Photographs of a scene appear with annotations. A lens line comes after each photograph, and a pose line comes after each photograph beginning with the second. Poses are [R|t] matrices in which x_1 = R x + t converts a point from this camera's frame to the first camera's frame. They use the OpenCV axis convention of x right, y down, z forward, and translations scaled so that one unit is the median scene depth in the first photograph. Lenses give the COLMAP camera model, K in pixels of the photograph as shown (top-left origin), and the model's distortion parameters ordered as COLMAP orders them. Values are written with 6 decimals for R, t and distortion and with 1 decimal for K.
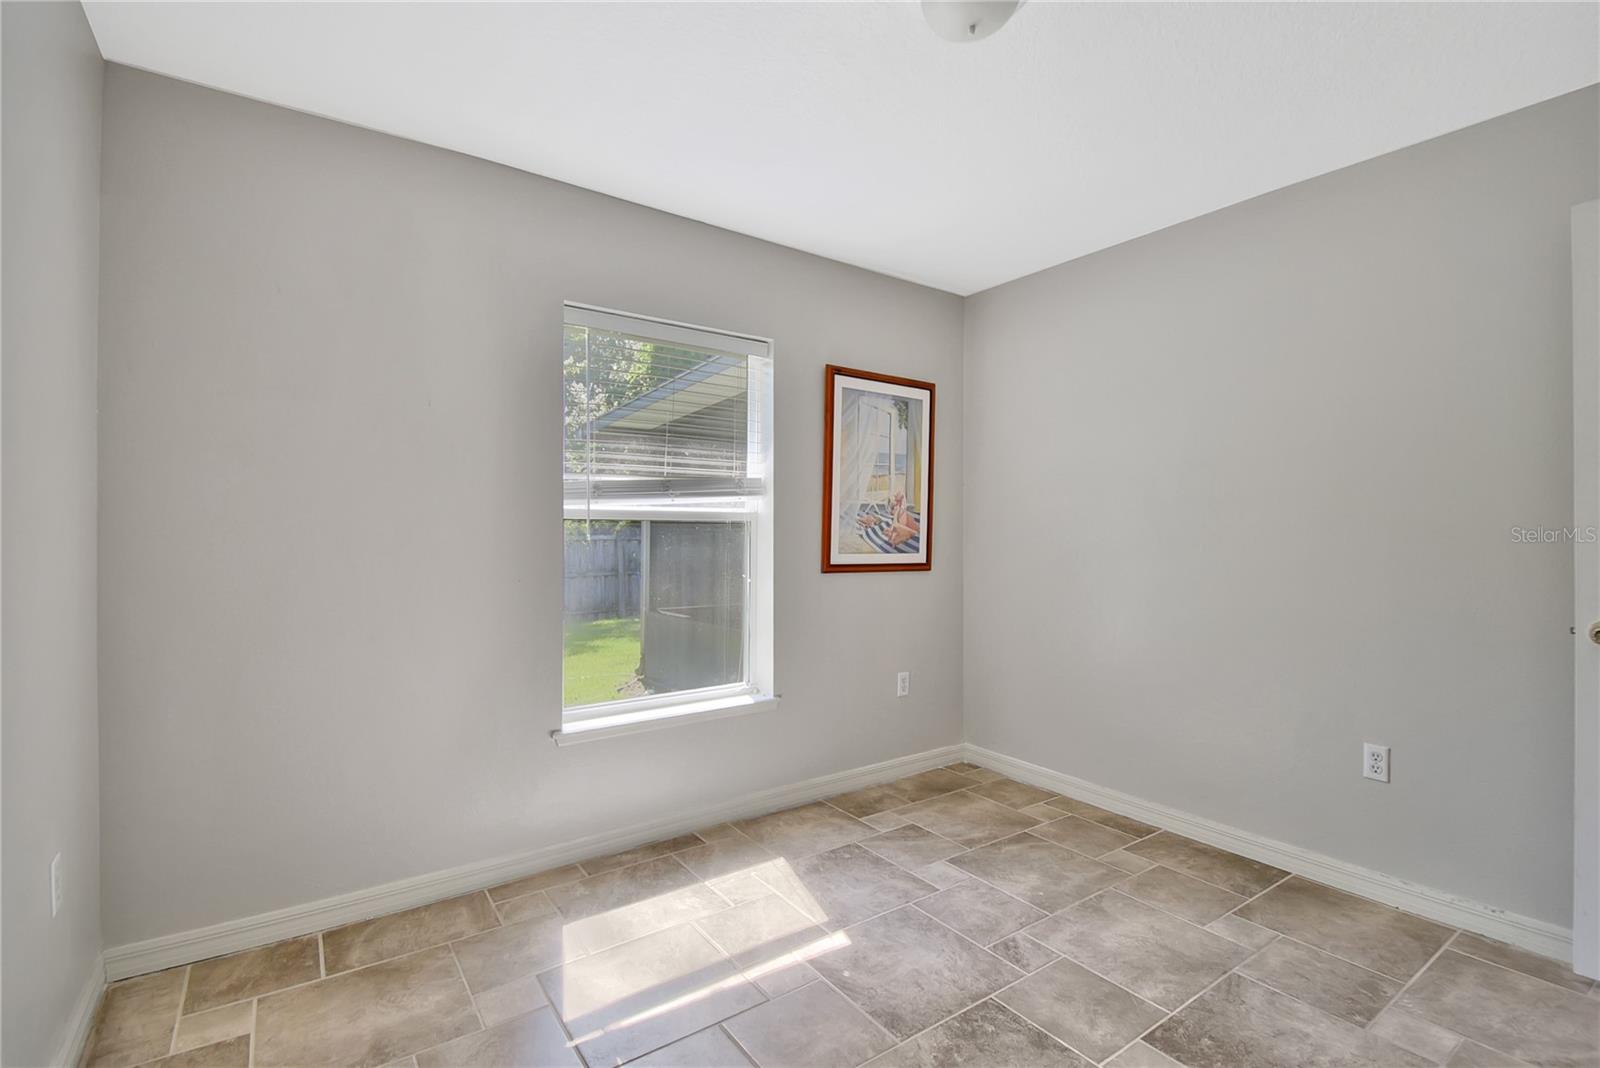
lens RADIAL K [[726.0, 0, 803.5], [0, 726.0, 535.4], [0, 0, 1]] dist [0.006149, -0.017199]
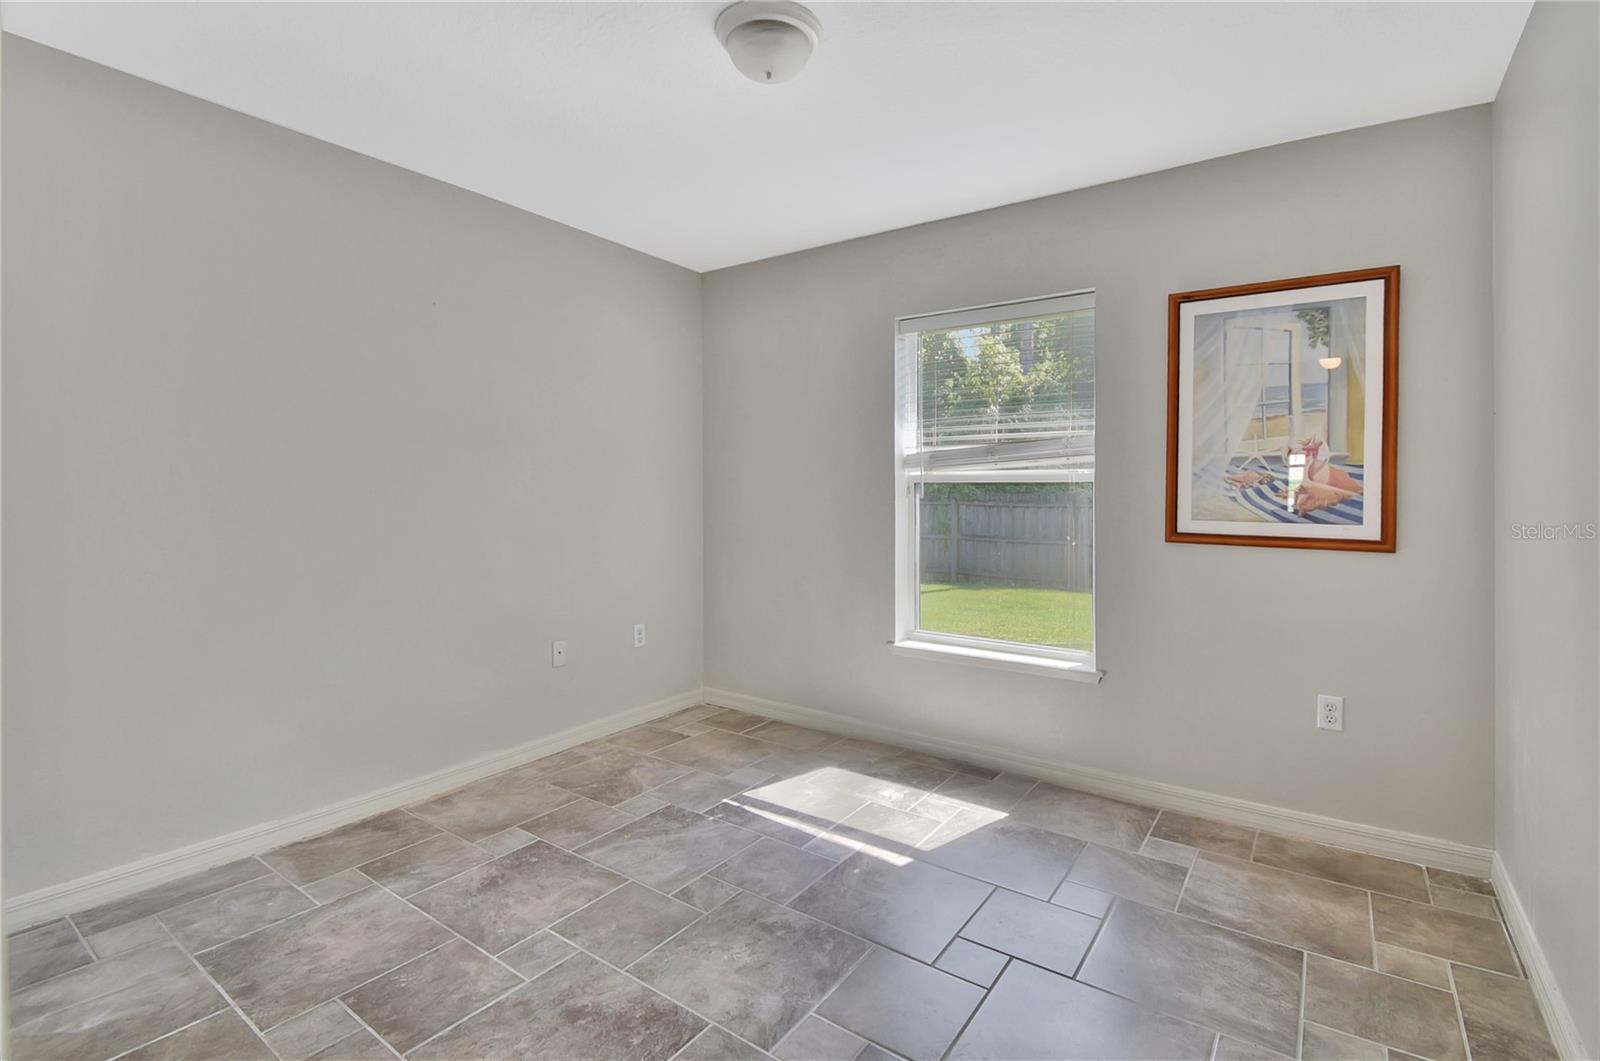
lens RADIAL K [[726.0, 0, 807.5], [0, 726.0, 491.4], [0, 0, 1]] dist [0.006149, -0.017199]
pose [[0.333271, -0.004203, -0.942822, 0.738357], [-0.010777, 0.999908, -0.008267, 0.005298], [0.942769, 0.012915, 0.333195, 0.348381]]
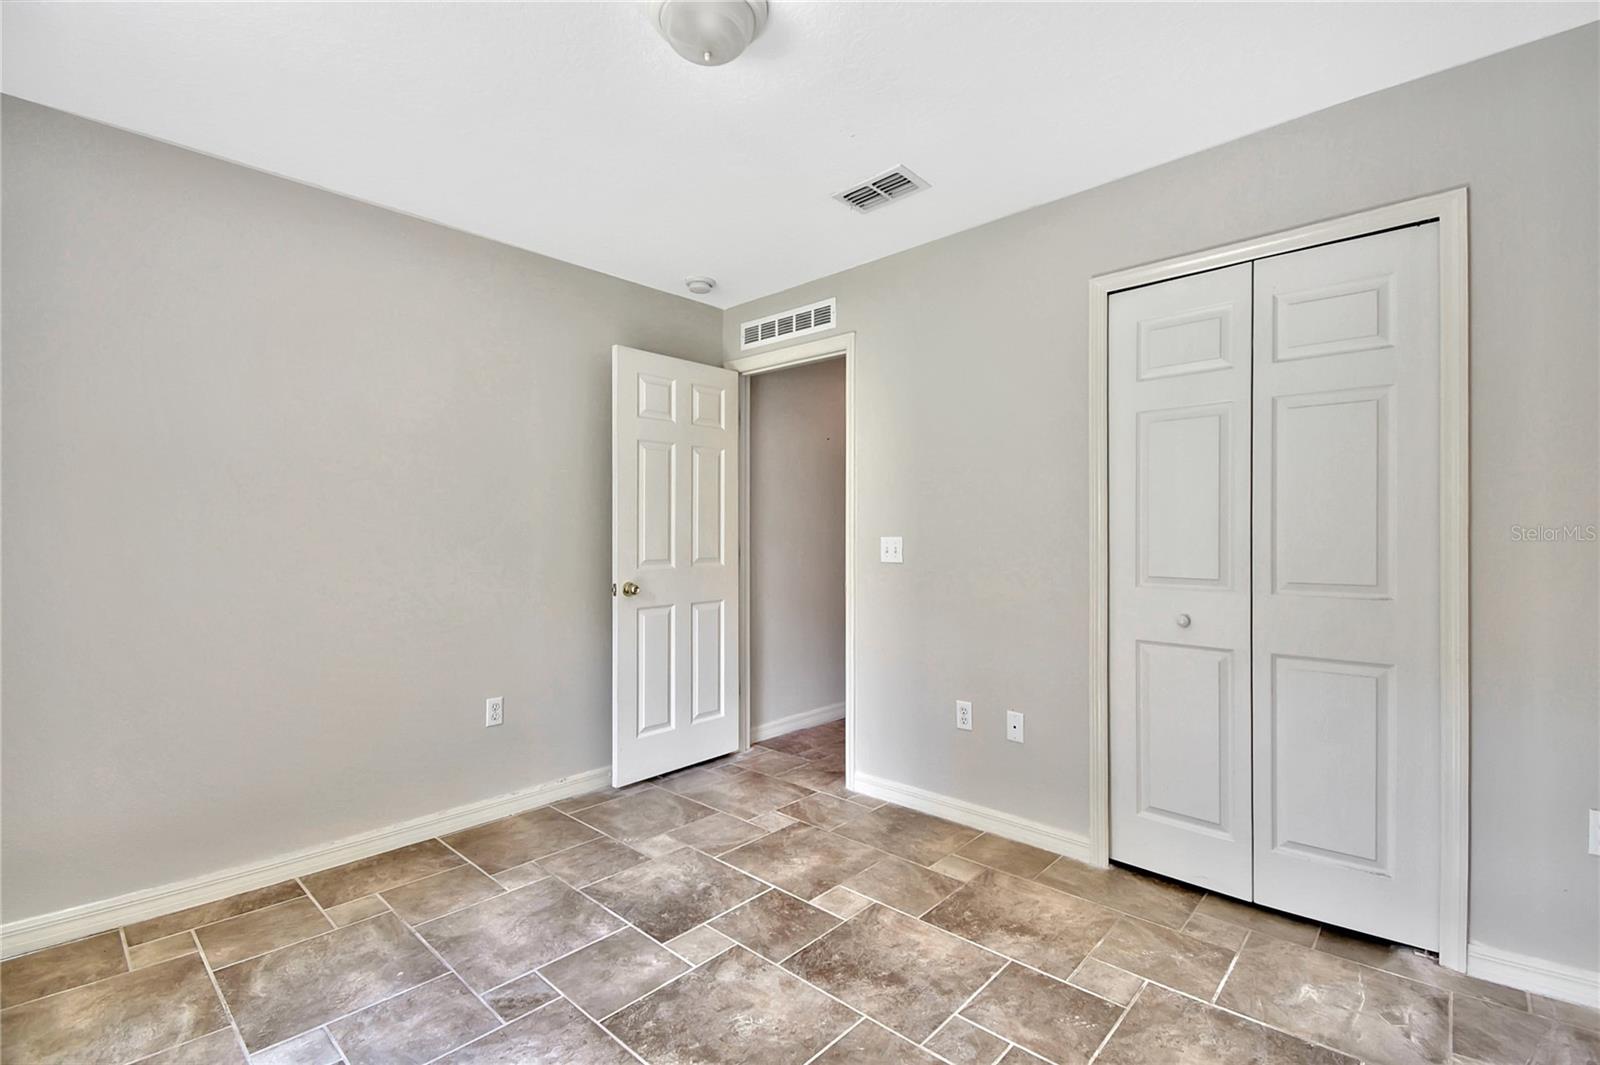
lens RADIAL K [[726.0, 0, 790.1], [0, 726.0, 536.4], [0, 0, 1]] dist [0.006149, -0.017199]
pose [[-0.201769, -0.006506, 0.979412, -0.437540], [0.006951, 0.999943, 0.008074, 0.001241], [-0.979409, 0.008437, -0.201712, 0.584064]]
